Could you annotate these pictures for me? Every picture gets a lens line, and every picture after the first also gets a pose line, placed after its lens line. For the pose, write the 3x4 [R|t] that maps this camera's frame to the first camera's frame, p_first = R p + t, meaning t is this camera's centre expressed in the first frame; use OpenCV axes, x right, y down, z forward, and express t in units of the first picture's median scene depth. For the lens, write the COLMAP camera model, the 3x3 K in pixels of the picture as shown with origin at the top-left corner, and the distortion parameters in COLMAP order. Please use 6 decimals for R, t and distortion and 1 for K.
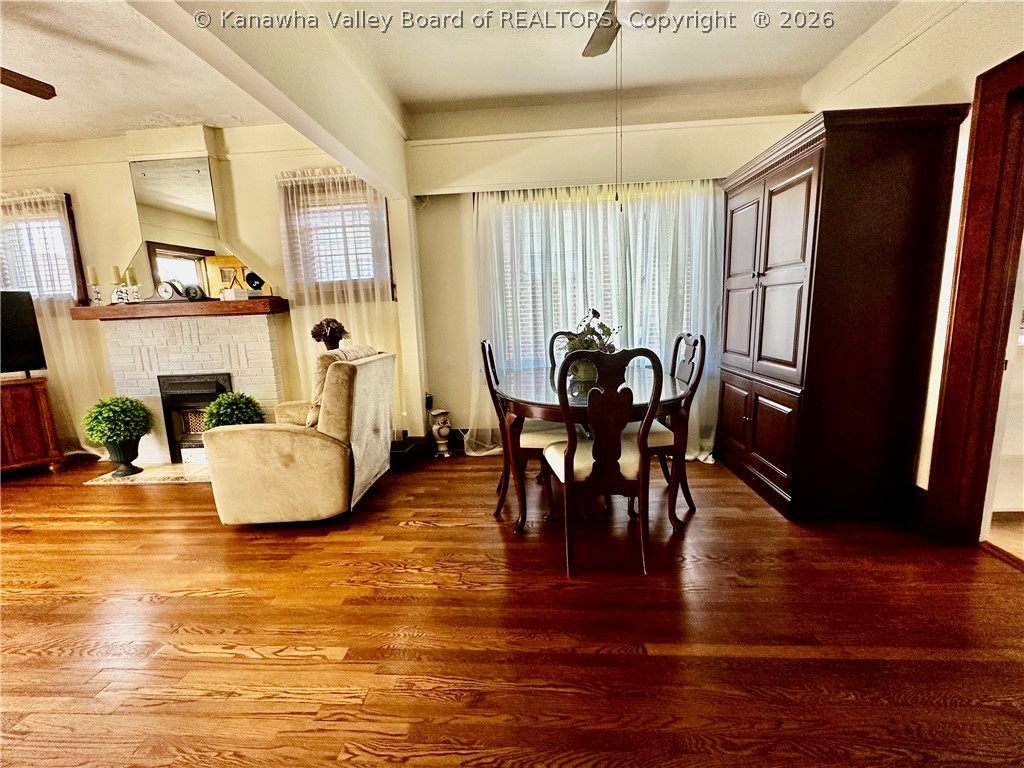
lens RADIAL K [[439.9, 0, 512.0], [0, 439.9, 384.0], [0, 0, 1]] dist [-0.002643, -0.000164]
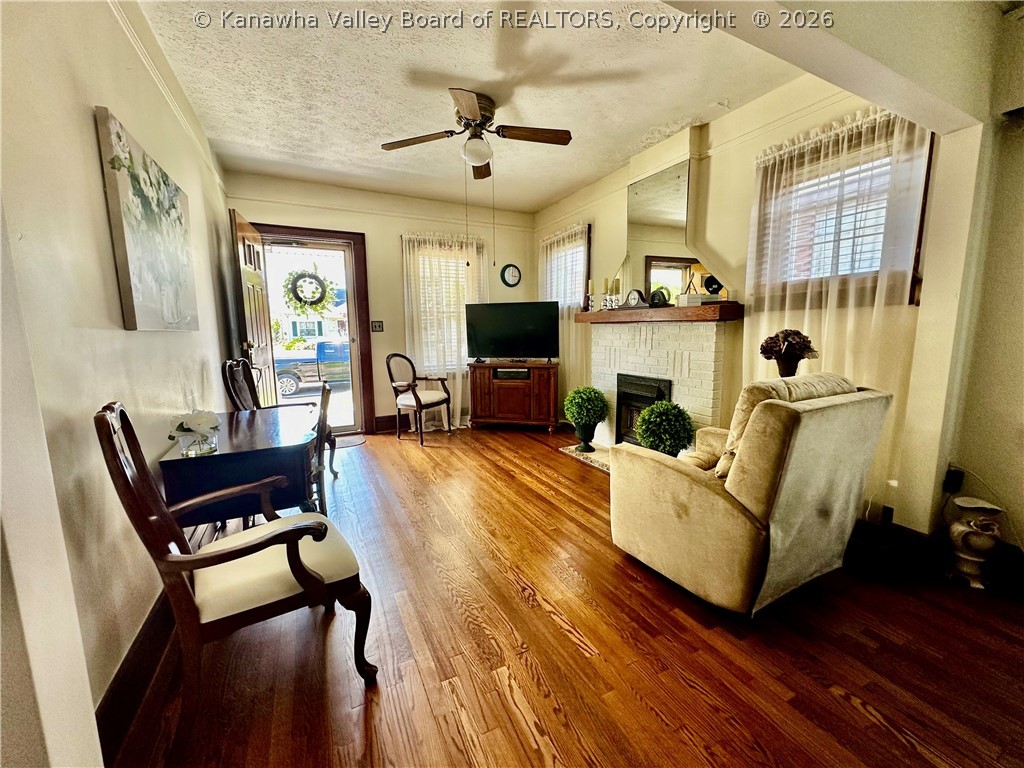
lens RADIAL K [[408.2, 0, 510.8], [0, 408.2, 383.1], [0, 0, 1]] dist [-0.001651, 0.000031]
pose [[0.508817, 0.149464, -0.847800, -0.052725], [-0.144415, 0.985677, 0.087098, -0.049124], [0.848675, 0.078118, 0.523114, 0.229500]]
